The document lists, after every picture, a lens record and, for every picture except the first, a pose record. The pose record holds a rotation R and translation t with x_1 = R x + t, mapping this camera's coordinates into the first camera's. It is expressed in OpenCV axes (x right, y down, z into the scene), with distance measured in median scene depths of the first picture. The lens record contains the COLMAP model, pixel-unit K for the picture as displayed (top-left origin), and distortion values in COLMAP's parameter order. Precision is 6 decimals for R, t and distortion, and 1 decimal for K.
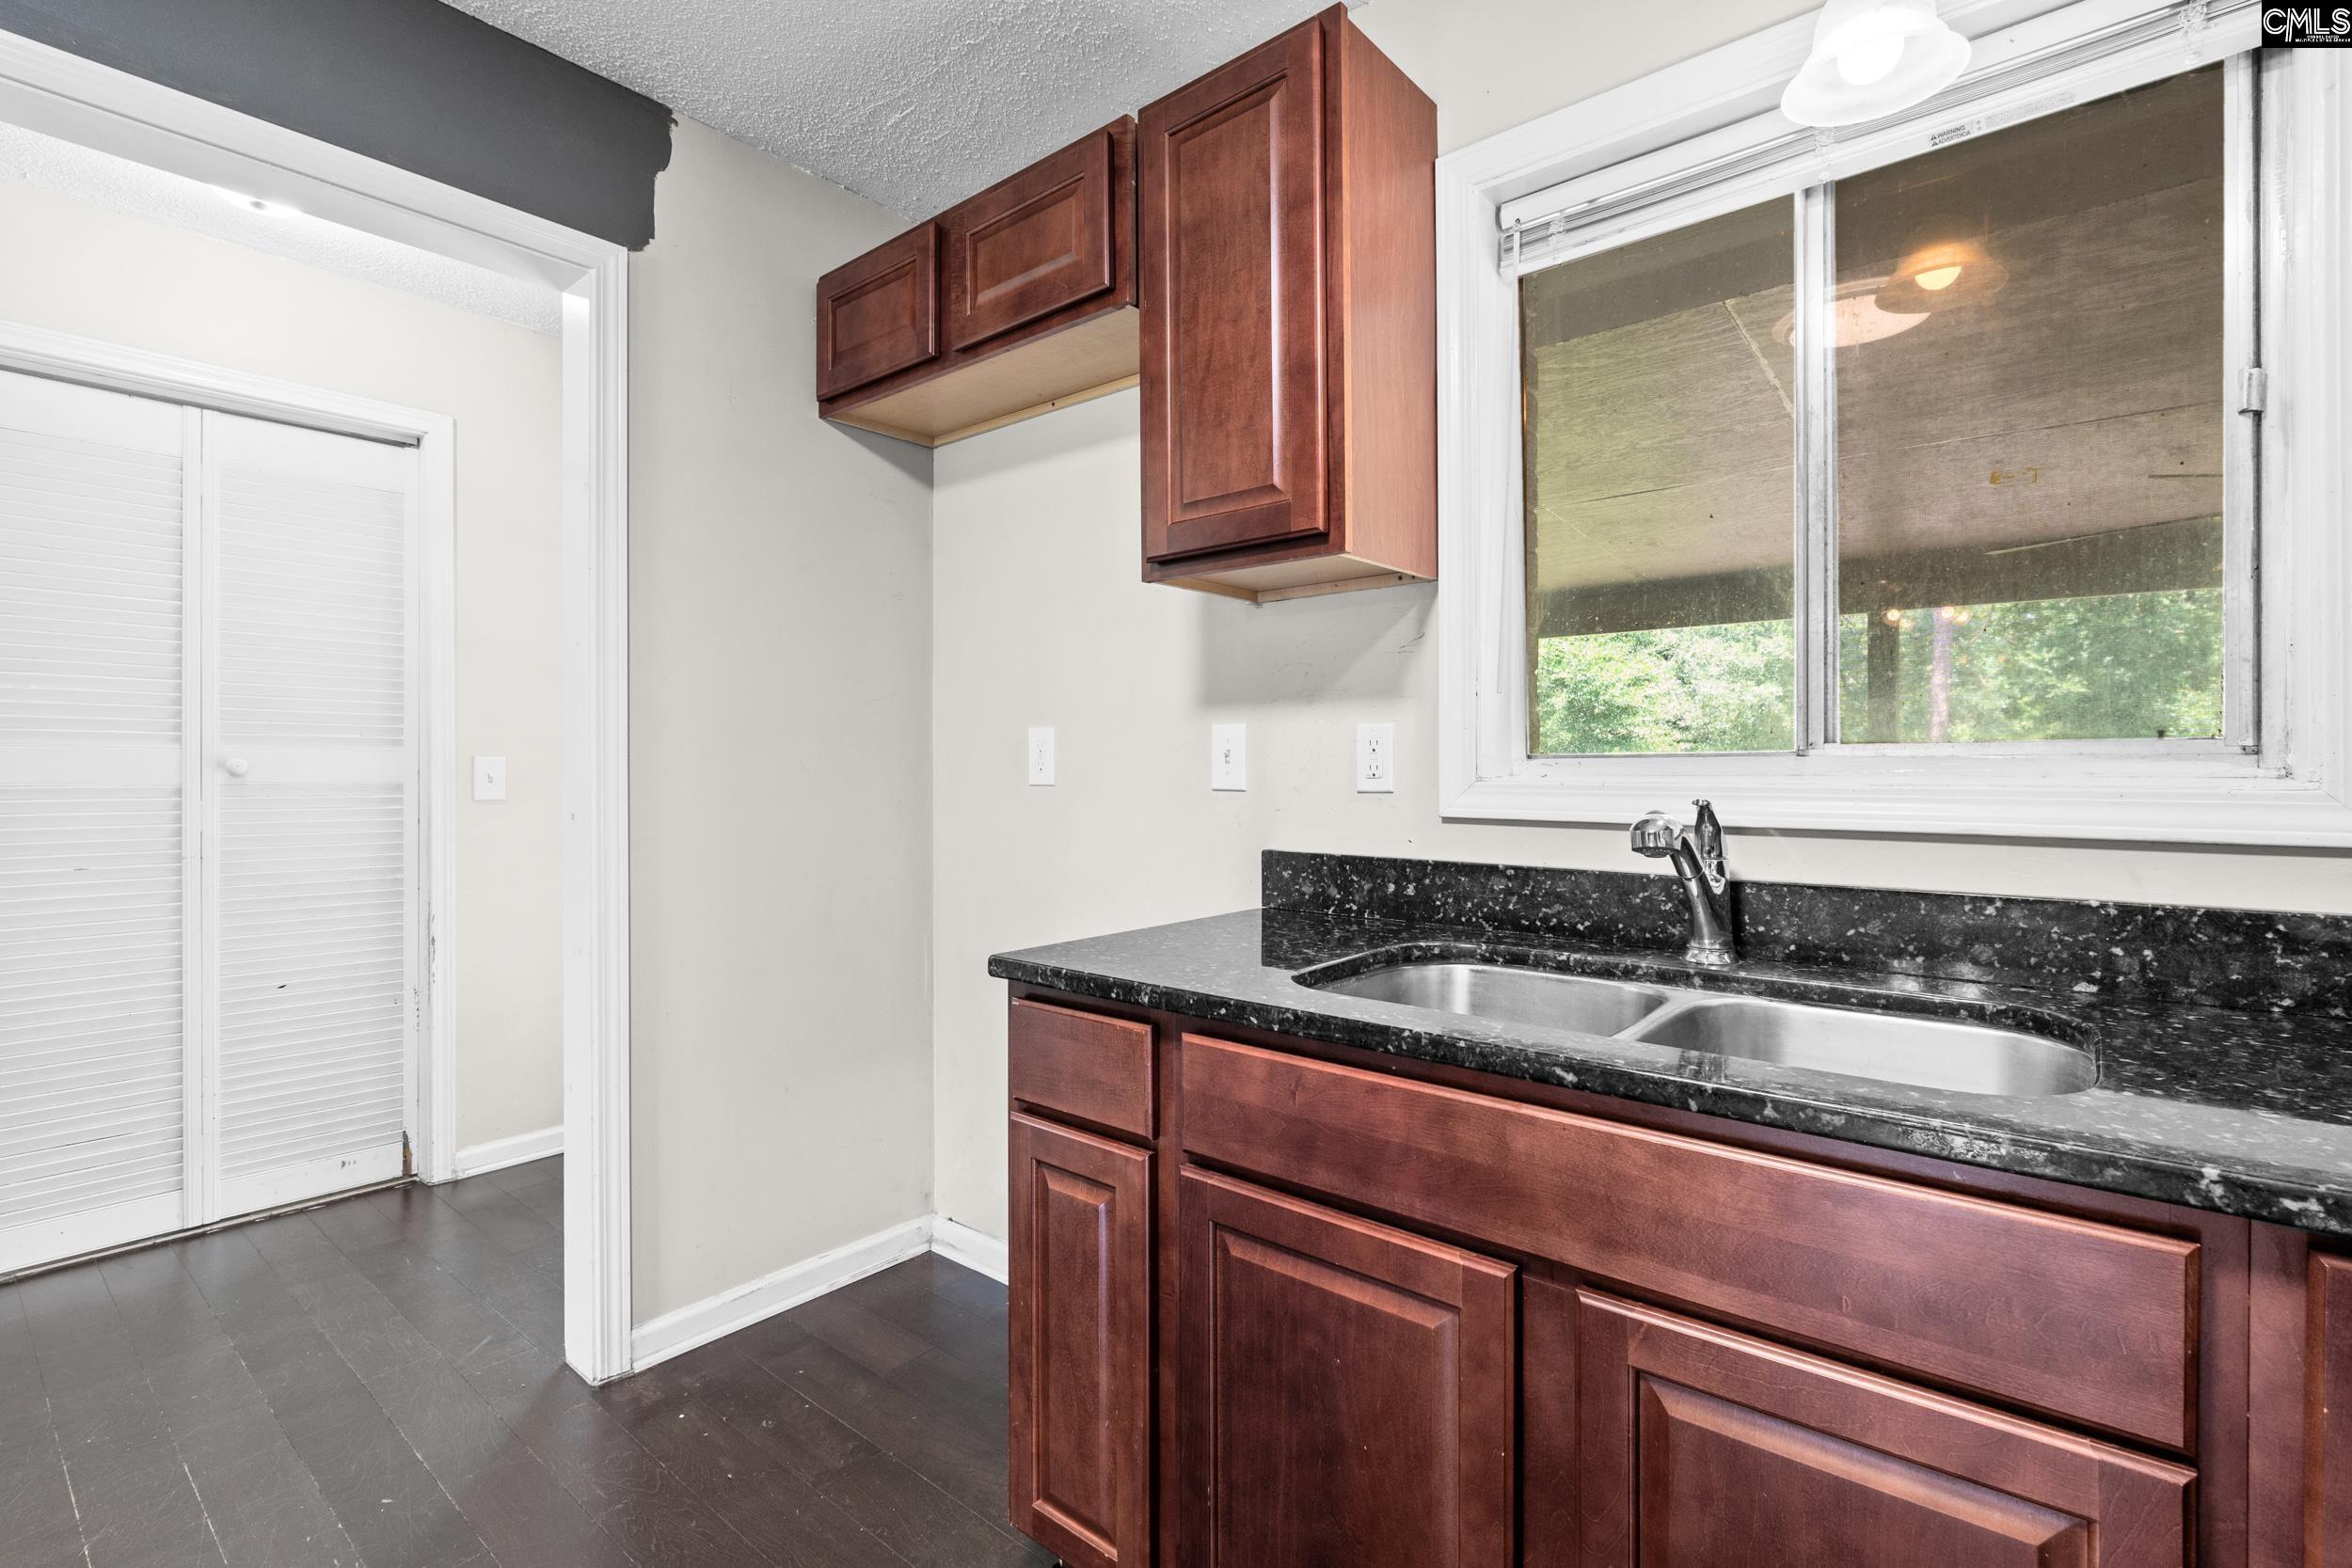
lens RADIAL K [[1081.8, 0, 1176.6], [0, 1081.8, 775.4], [0, 0, 1]] dist [0.002749, -0.000081]
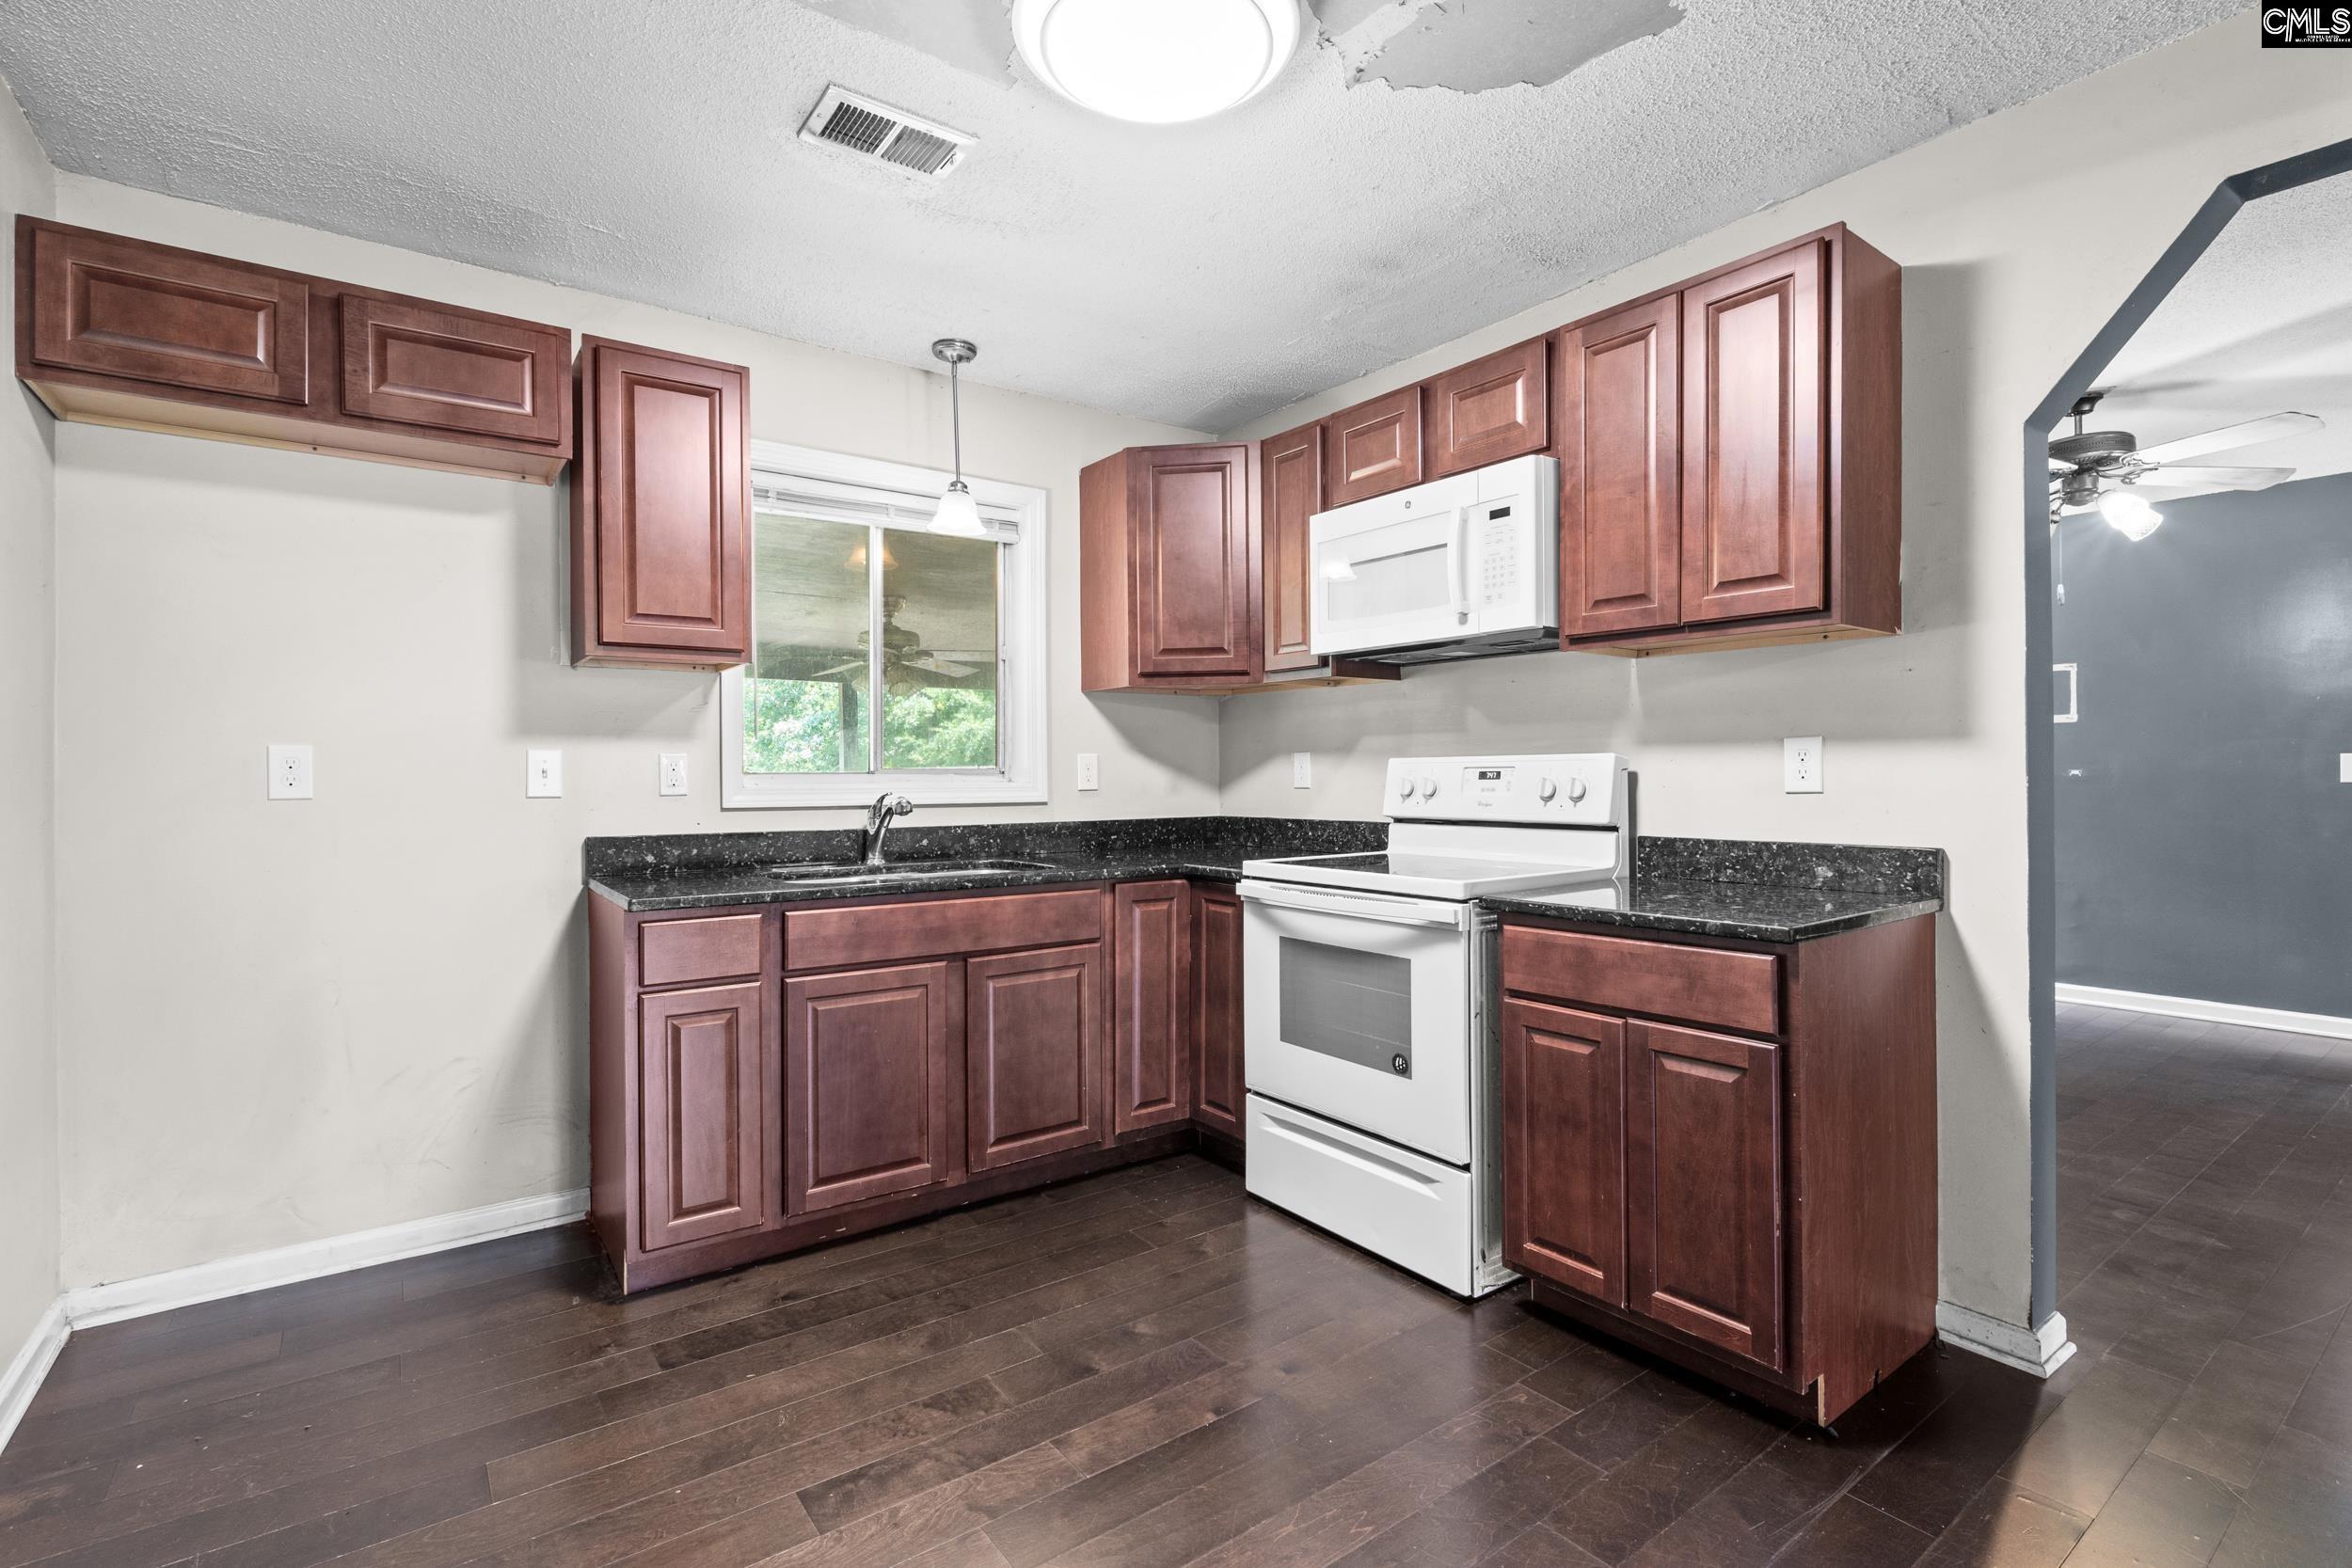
lens RADIAL K [[1083.4, 0, 1172.2], [0, 1083.4, 787.4], [0, 0, 1]] dist [-0.002320, -0.000507]
pose [[0.242782, -0.006492, 0.970059, -1.251191], [0.014915, 0.999884, 0.002959, 0.010423], [-0.969966, 0.013750, 0.242850, -0.126809]]
